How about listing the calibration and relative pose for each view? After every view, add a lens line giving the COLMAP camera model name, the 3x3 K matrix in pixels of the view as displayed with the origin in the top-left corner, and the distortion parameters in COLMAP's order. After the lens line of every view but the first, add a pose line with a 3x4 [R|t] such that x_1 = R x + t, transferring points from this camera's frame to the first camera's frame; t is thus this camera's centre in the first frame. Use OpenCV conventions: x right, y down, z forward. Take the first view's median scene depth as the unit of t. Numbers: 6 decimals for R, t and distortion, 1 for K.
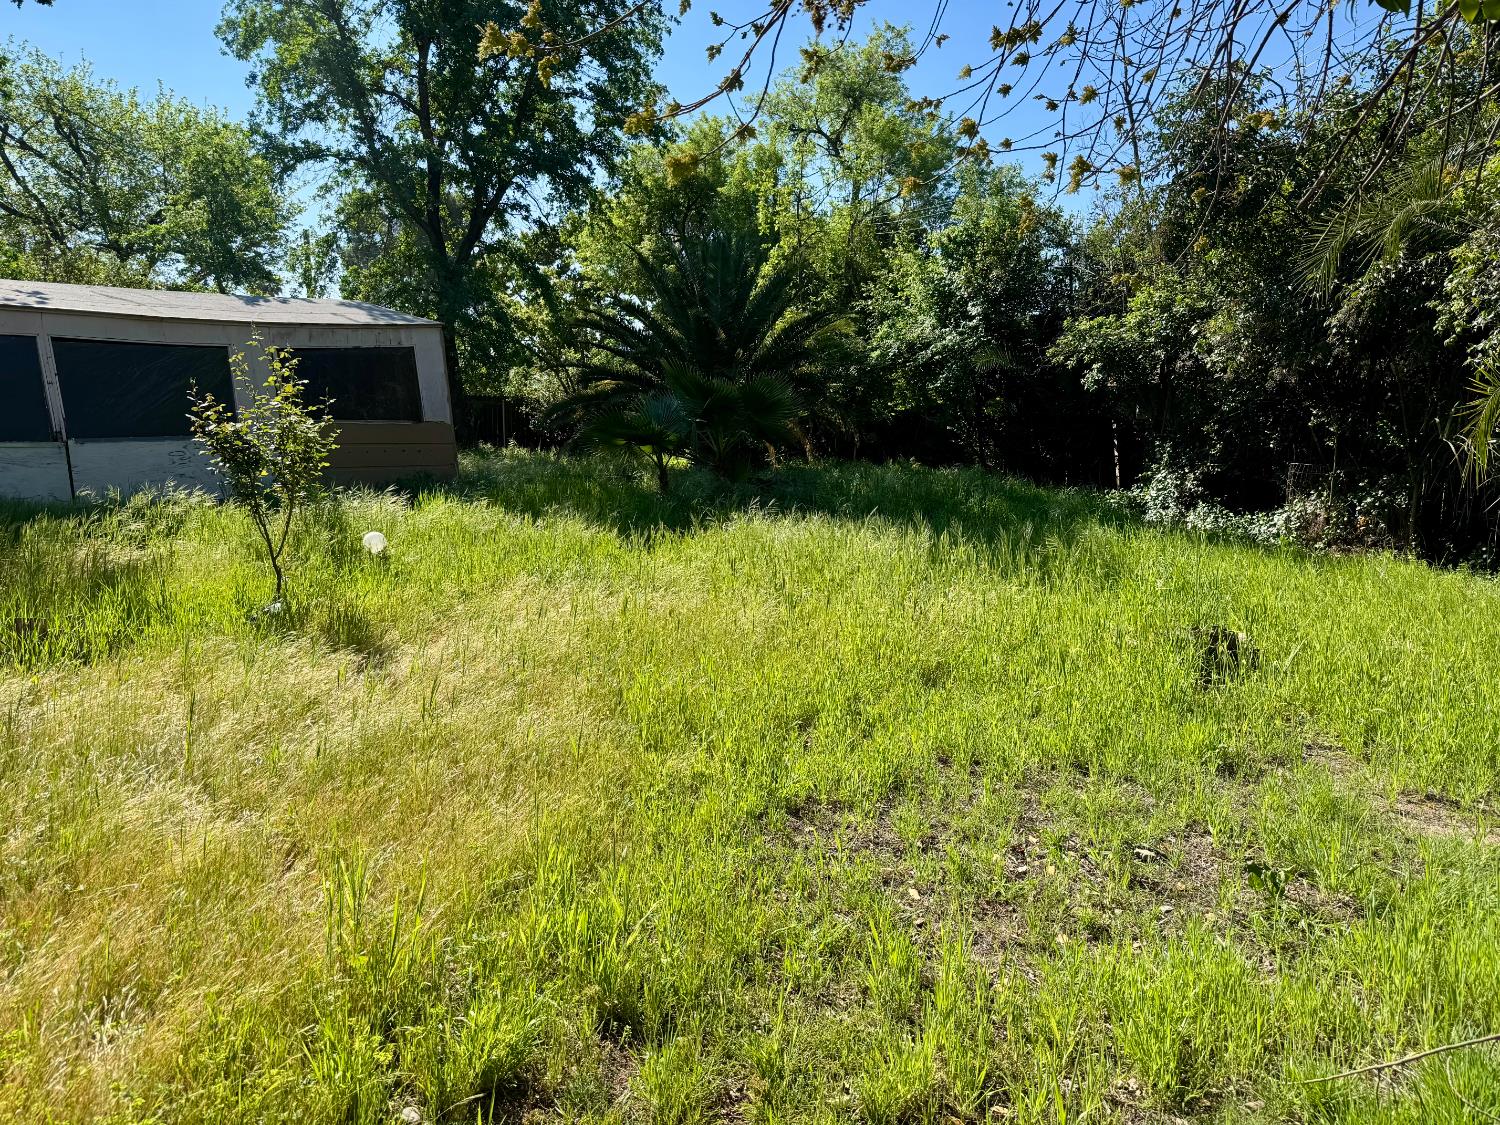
lens RADIAL K [[1067.0, 0, 749.7], [0, 1067.0, 566.7], [0, 0, 1]] dist [0.010259, -0.001522]
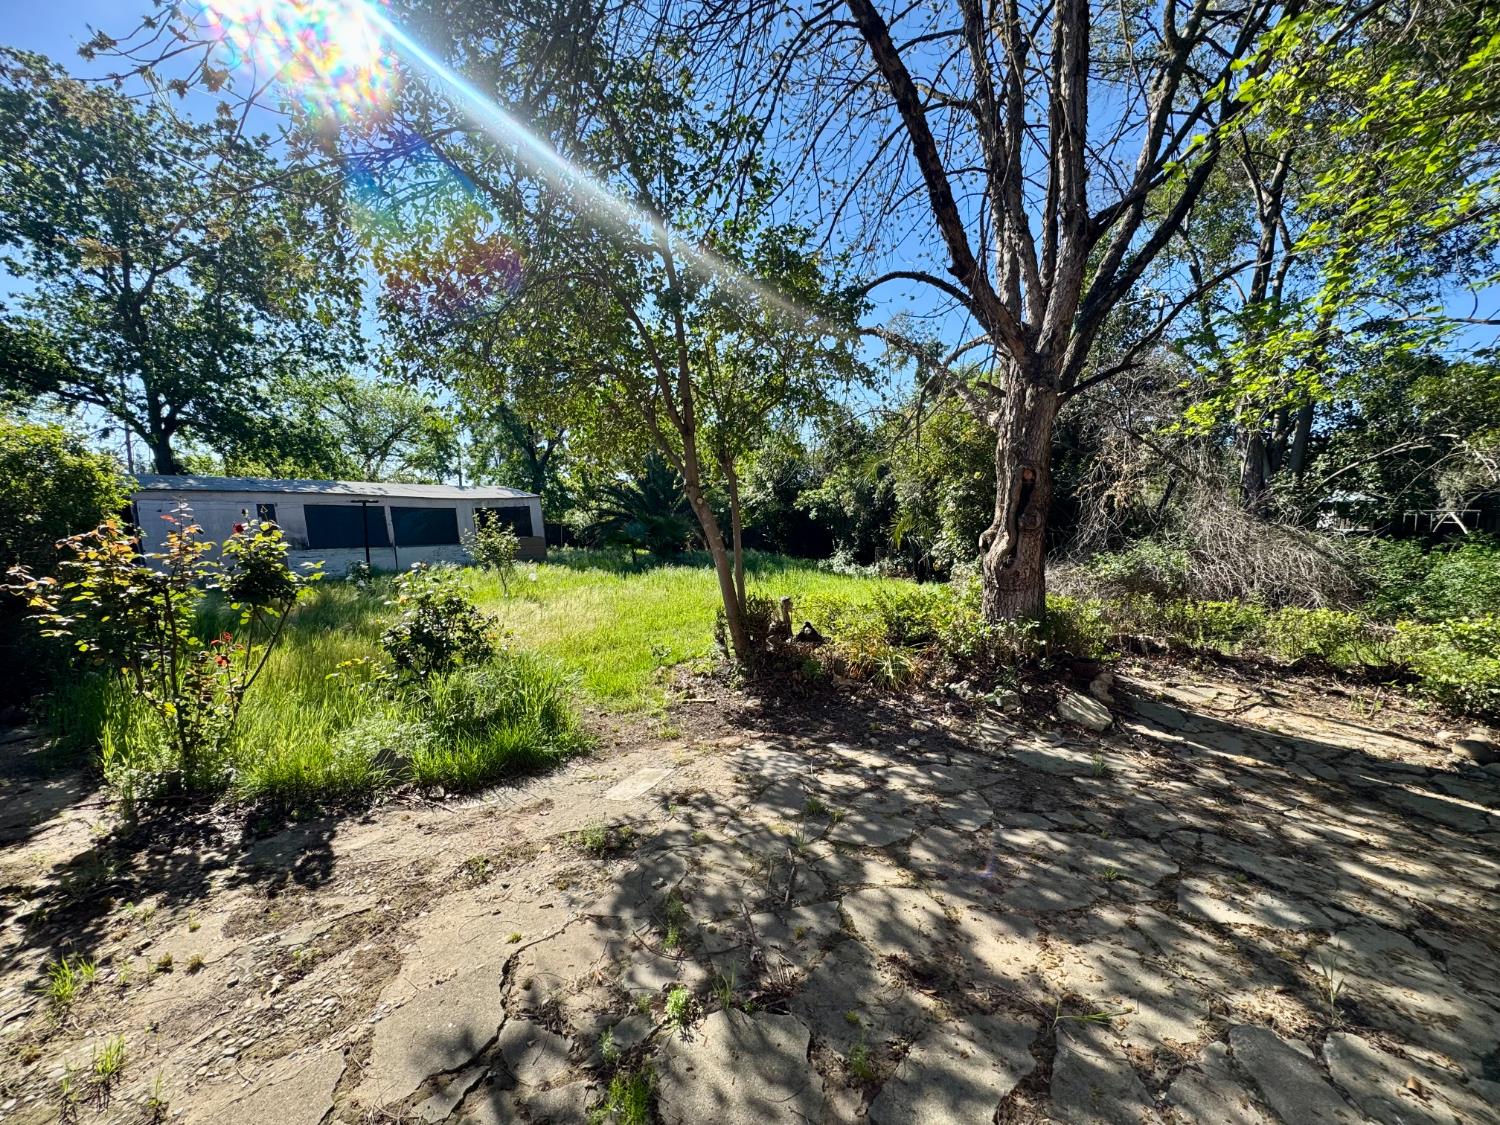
lens RADIAL K [[598.2, 0, 755.4], [0, 598.2, 556.3], [0, 0, 1]] dist [-0.001545, 0.000327]
pose [[0.994313, -0.018707, 0.104846, 0.045350], [0.028366, 0.995410, -0.091403, 0.041805], [-0.102655, 0.093857, 0.990279, -0.340386]]
